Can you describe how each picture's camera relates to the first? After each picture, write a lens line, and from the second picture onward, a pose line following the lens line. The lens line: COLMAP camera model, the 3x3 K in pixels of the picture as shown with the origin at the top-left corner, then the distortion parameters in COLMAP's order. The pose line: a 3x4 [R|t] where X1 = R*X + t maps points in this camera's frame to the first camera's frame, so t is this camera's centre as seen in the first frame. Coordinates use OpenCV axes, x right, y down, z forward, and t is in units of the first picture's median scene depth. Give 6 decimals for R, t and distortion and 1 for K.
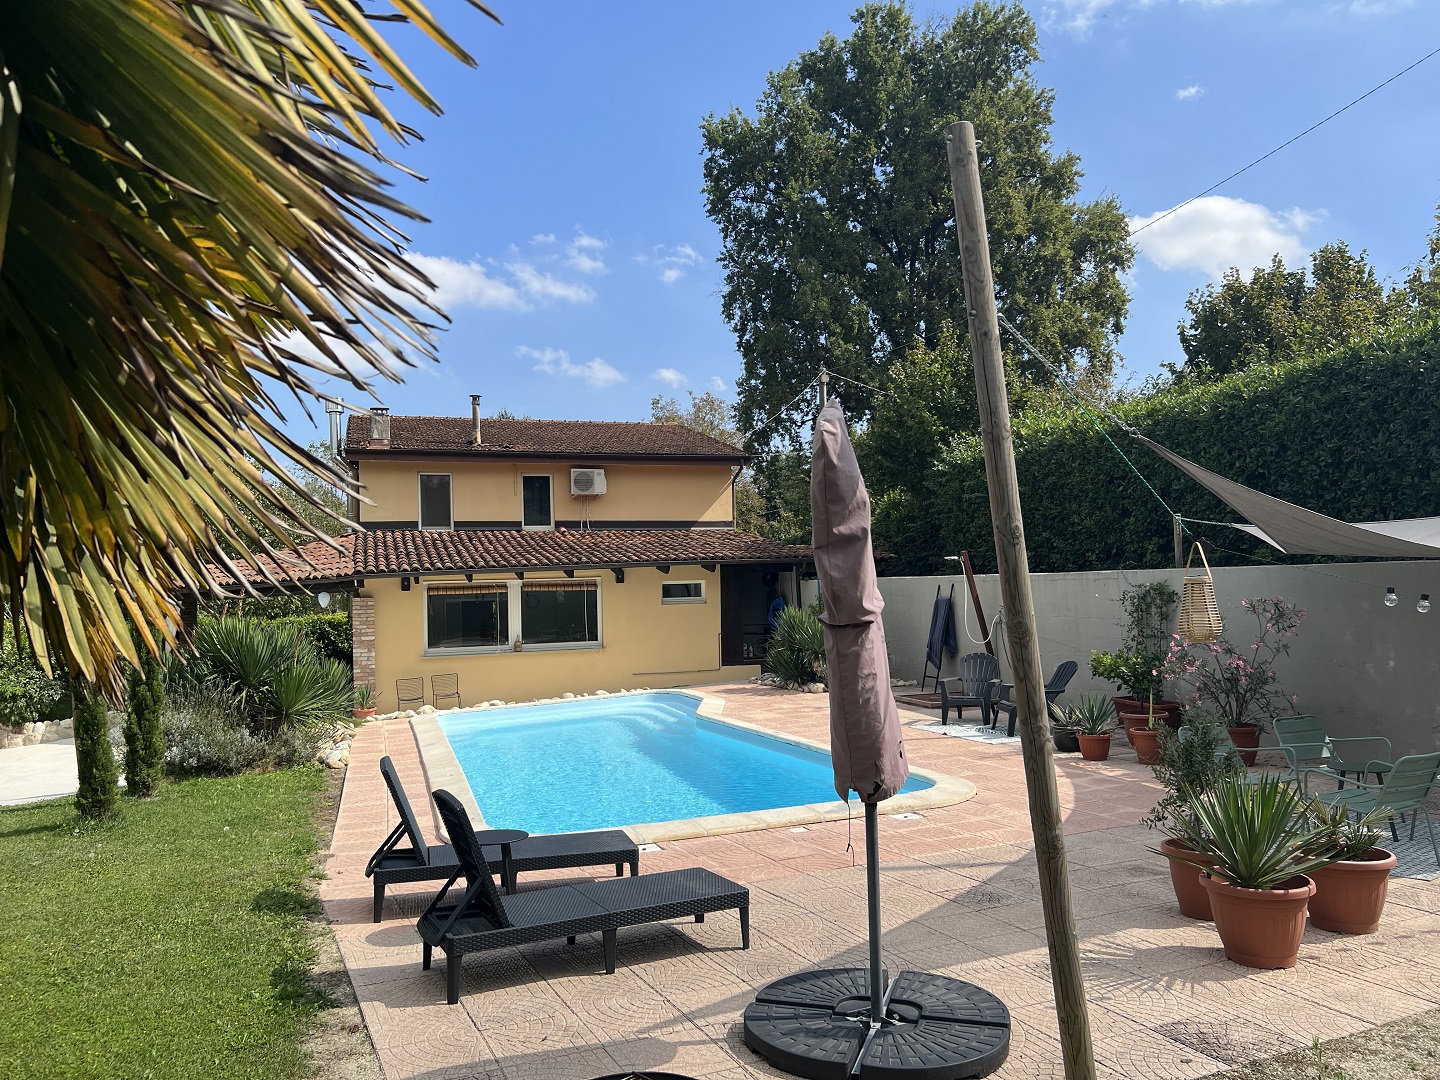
lens RADIAL K [[1090.5, 0, 717.8], [0, 1090.5, 544.6], [0, 0, 1]] dist [0.109855, -0.220673]
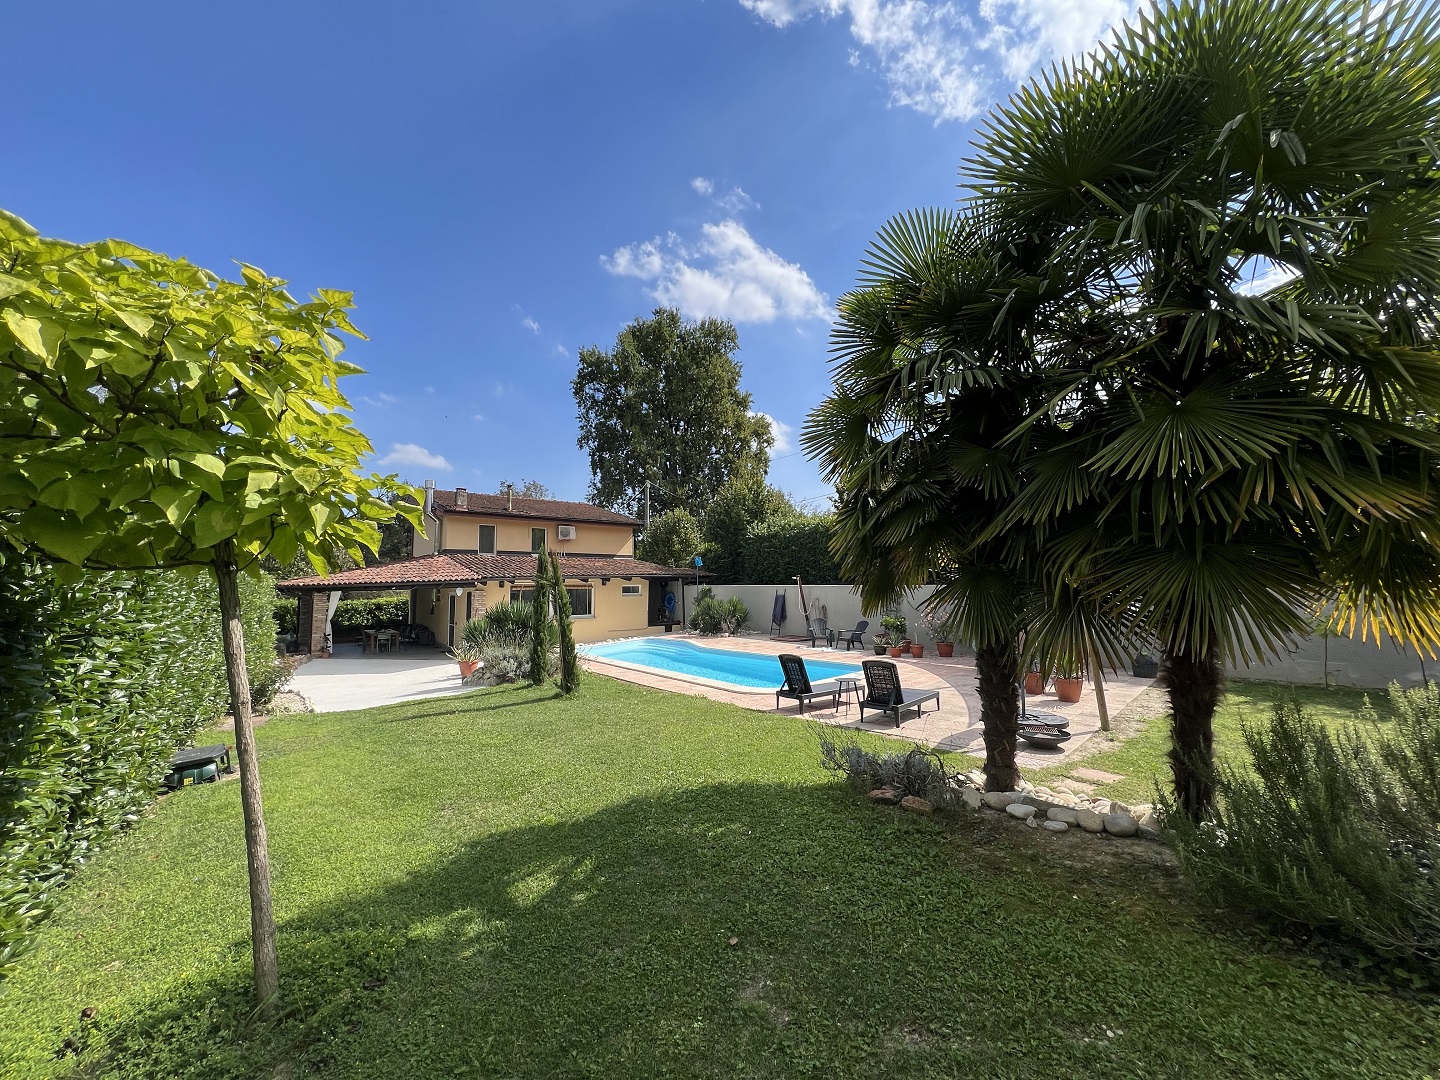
lens RADIAL K [[574.3, 0, 722.0], [0, 574.3, 537.5], [0, 0, 1]] dist [0.001235, -0.011359]
pose [[0.929738, 0.048301, 0.365040, -0.234333], [-0.030723, 0.998078, -0.053812, -0.002179], [-0.366937, 0.038816, 0.929435, -0.058105]]
